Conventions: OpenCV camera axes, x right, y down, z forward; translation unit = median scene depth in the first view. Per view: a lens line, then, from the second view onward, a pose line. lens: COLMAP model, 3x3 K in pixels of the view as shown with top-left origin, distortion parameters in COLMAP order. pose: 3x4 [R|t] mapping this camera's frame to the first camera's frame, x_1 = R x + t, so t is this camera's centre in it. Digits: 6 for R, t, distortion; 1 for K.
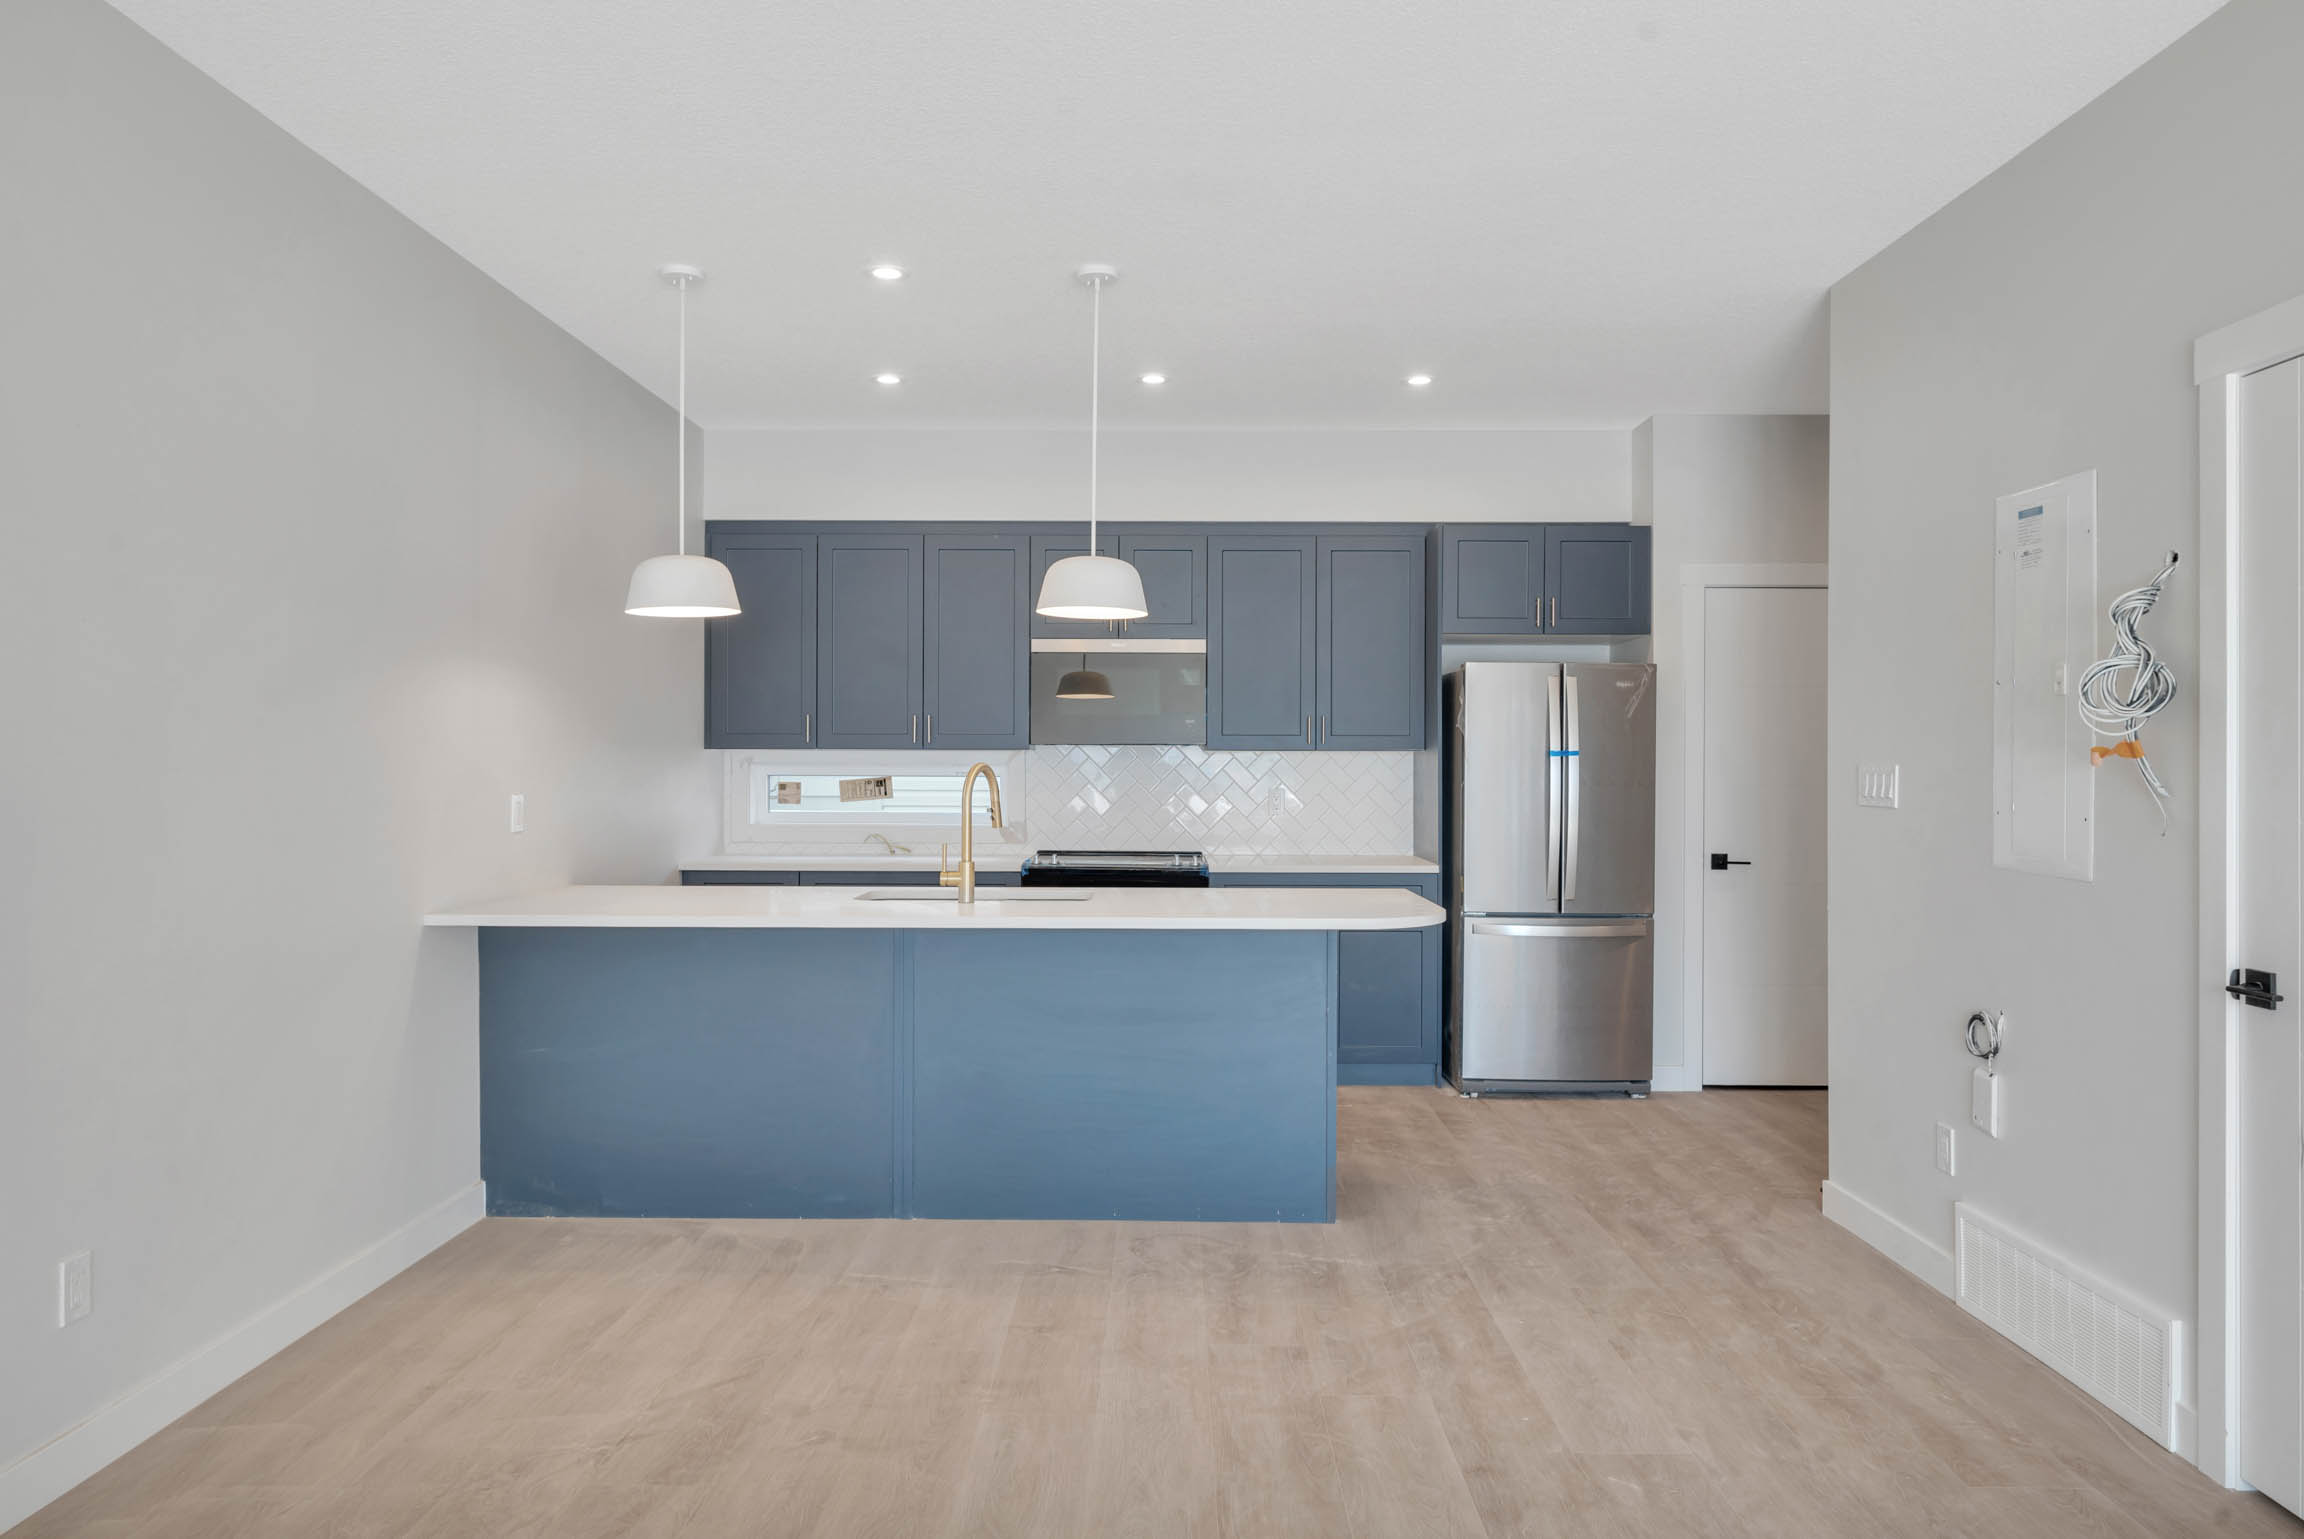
lens RADIAL K [[1494.8, 0, 1149.3], [0, 1494.8, 770.5], [0, 0, 1]] dist [-0.002493, 0.002764]
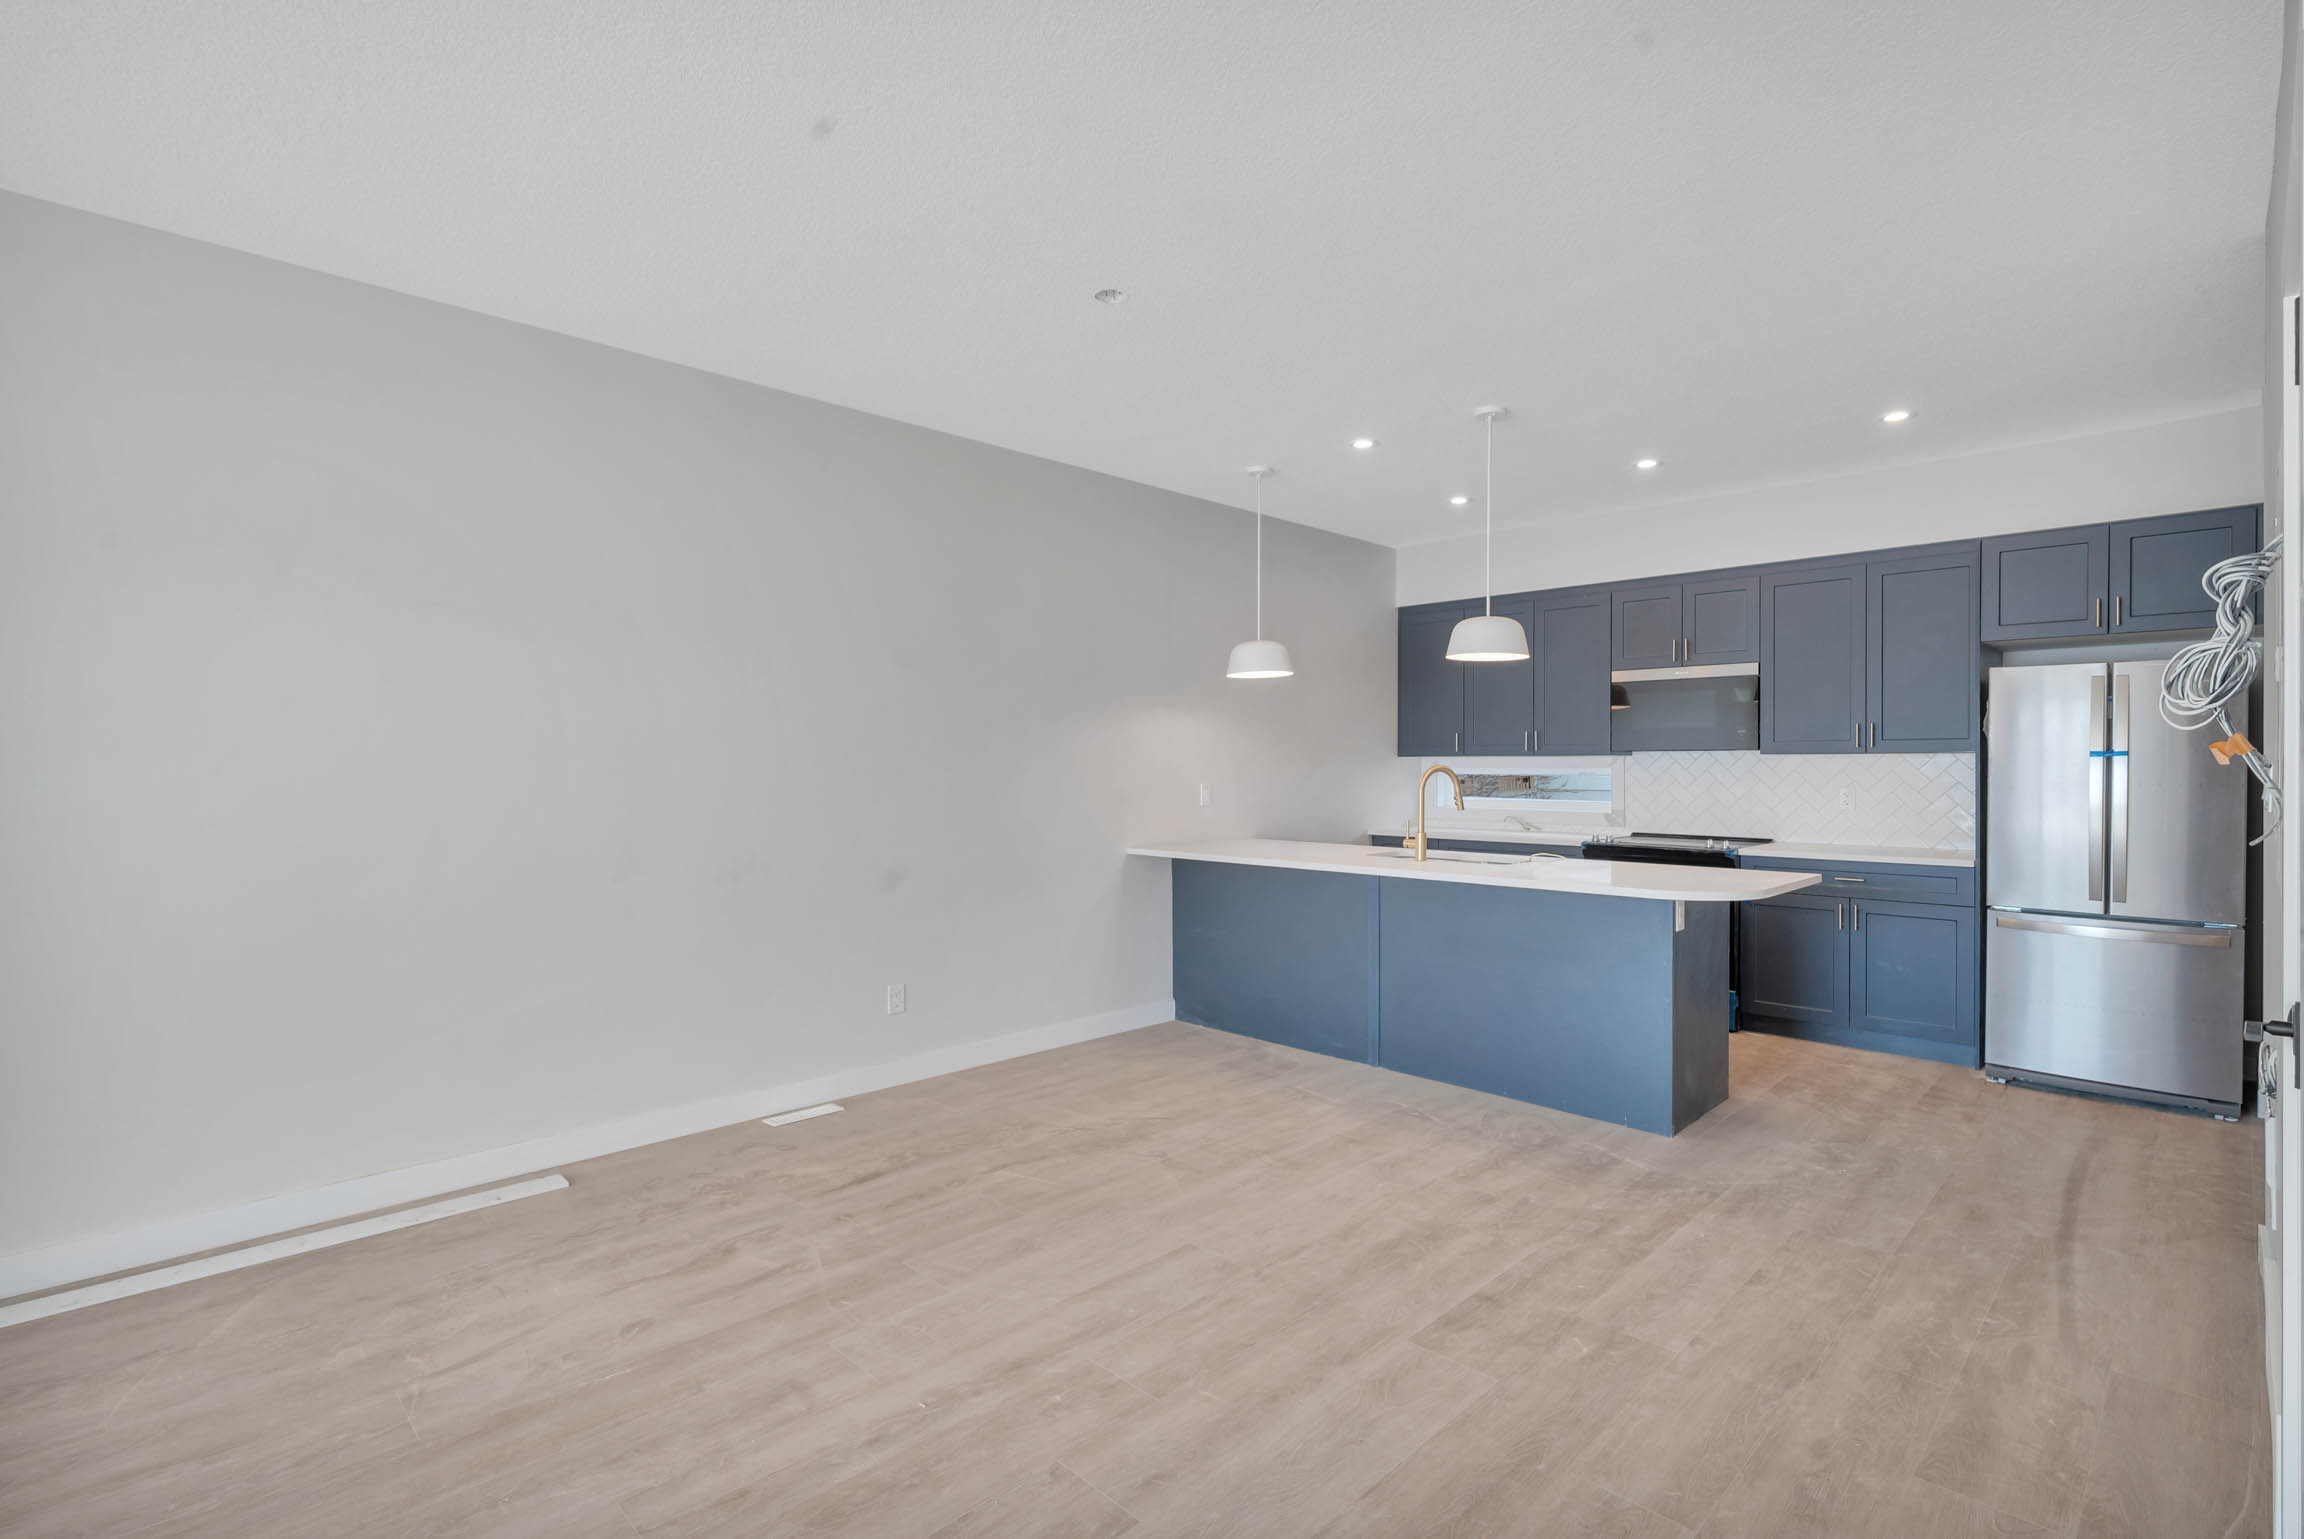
lens RADIAL K [[1048.3, 0, 1152.8], [0, 1048.3, 768.2], [0, 0, 1]] dist [-0.000533, -0.000222]
pose [[0.719775, -0.001233, -0.694207, 0.406941], [-0.001887, 0.999991, -0.003733, 0.002751], [0.694205, 0.003997, 0.719766, 0.079600]]
